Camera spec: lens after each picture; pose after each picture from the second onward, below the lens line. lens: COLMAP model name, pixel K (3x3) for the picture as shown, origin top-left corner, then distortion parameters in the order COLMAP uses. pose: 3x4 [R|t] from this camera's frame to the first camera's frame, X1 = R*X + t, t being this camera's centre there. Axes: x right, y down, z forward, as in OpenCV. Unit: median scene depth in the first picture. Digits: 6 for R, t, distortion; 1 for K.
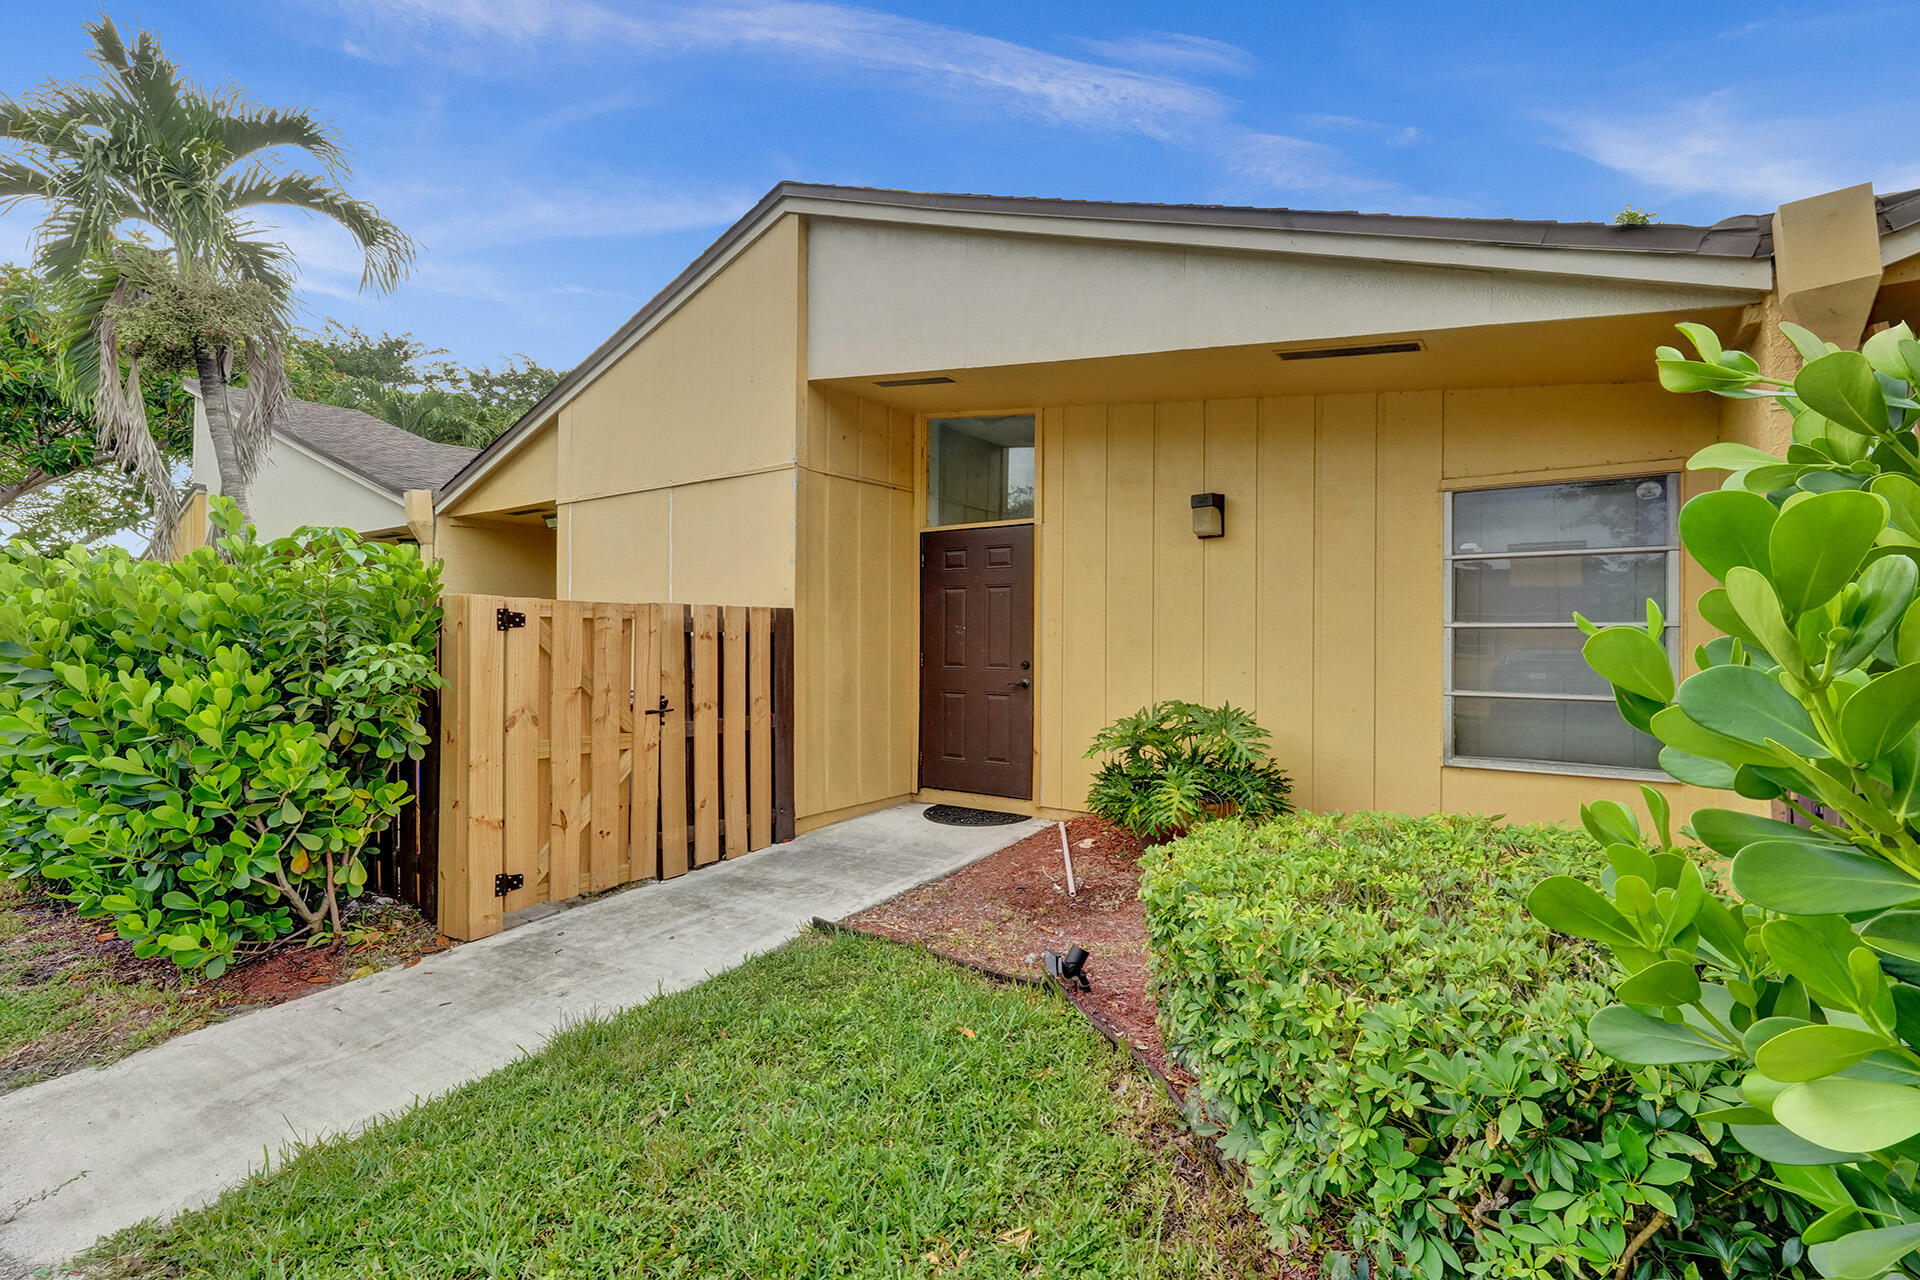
lens RADIAL K [[882.1, 0, 963.3], [0, 882.1, 636.1], [0, 0, 1]] dist [0.000978, 0.000377]
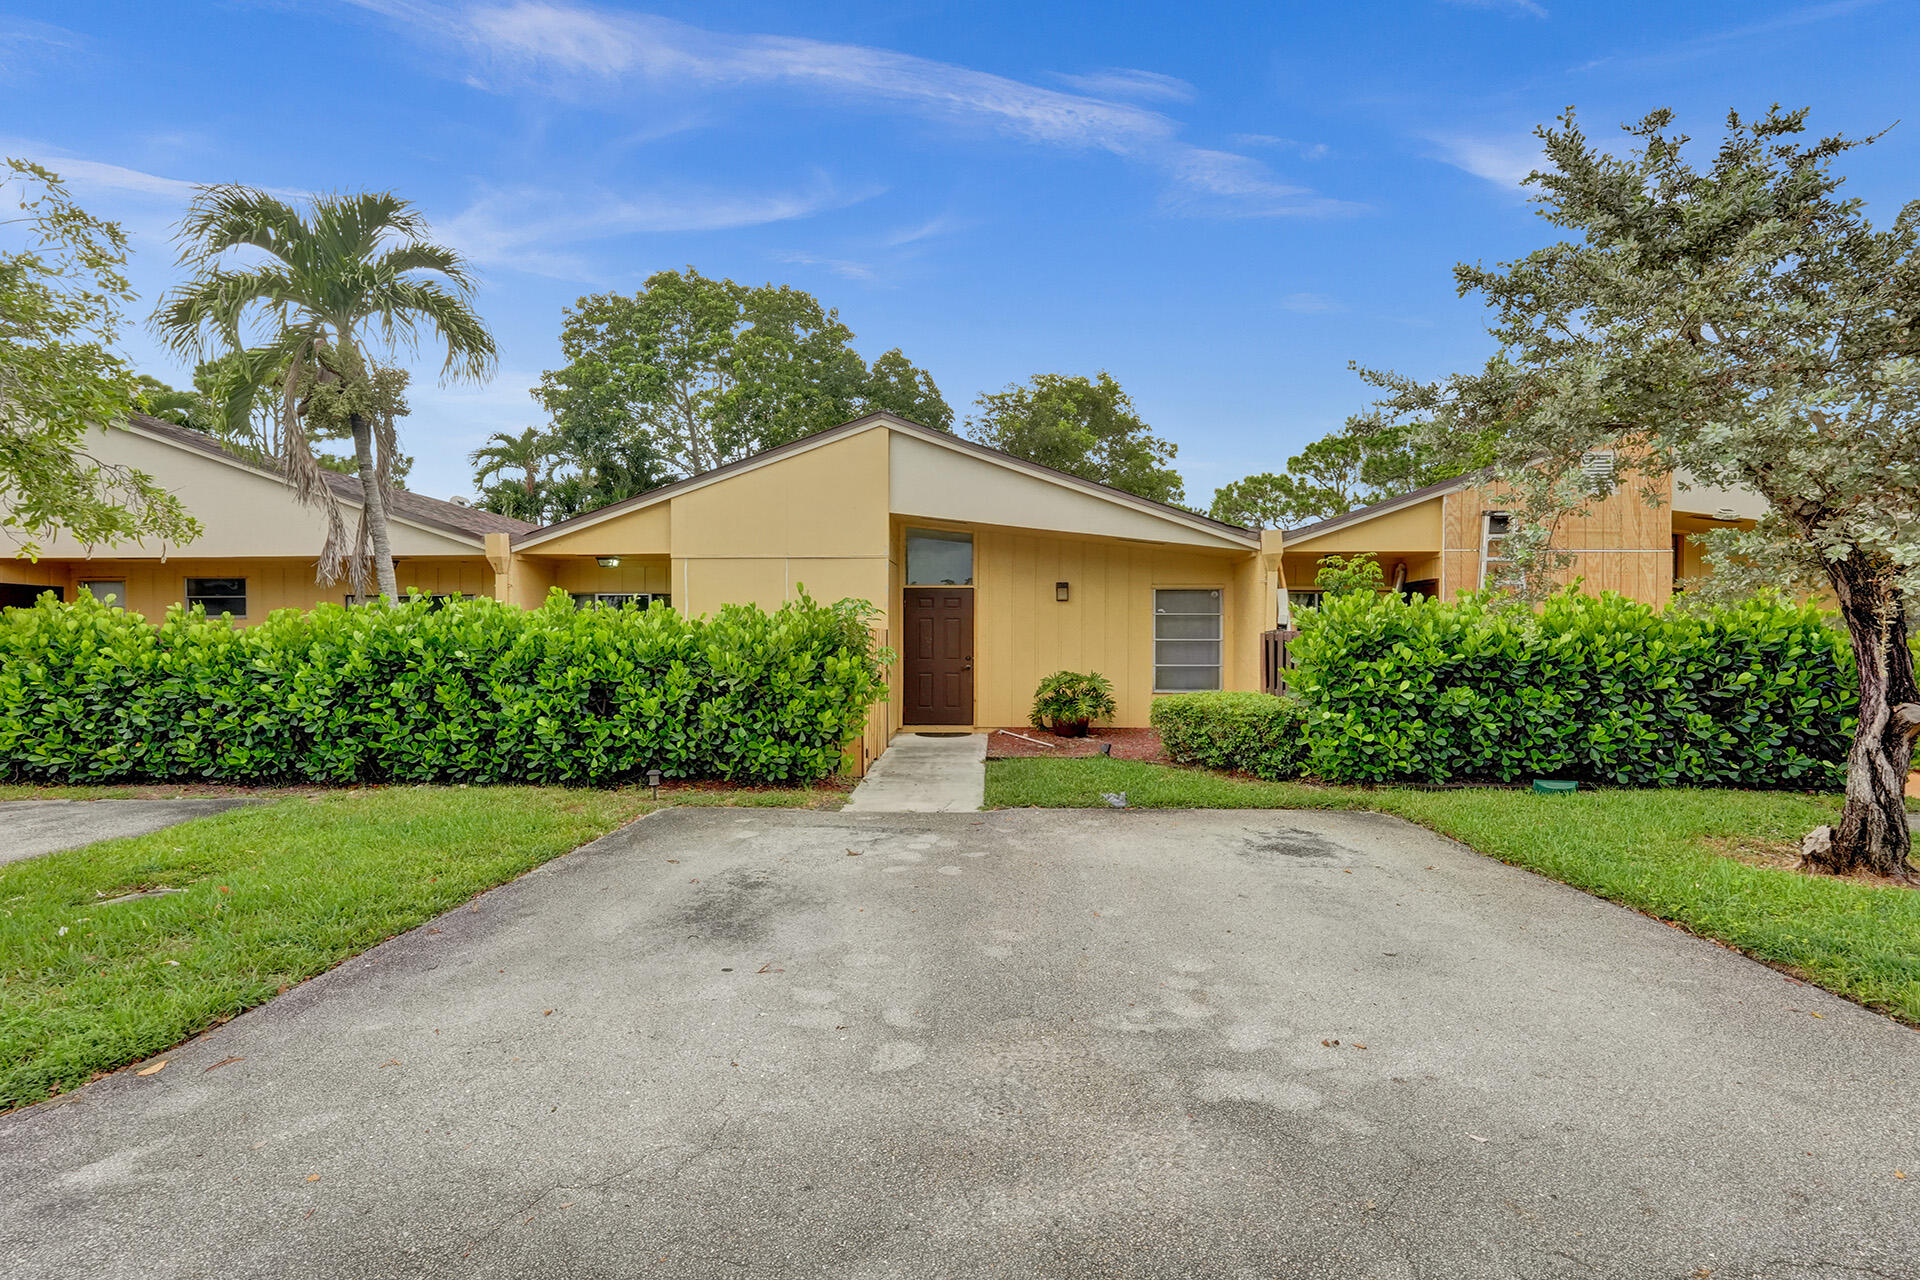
lens RADIAL K [[882.1, 0, 963.3], [0, 882.1, 636.1], [0, 0, 1]] dist [0.000978, 0.000377]
pose [[0.819247, 0.002992, 0.573433, -1.162762], [0.001540, 0.999971, -0.007419, -0.003939], [-0.573439, 0.006961, 0.819219, -0.685675]]
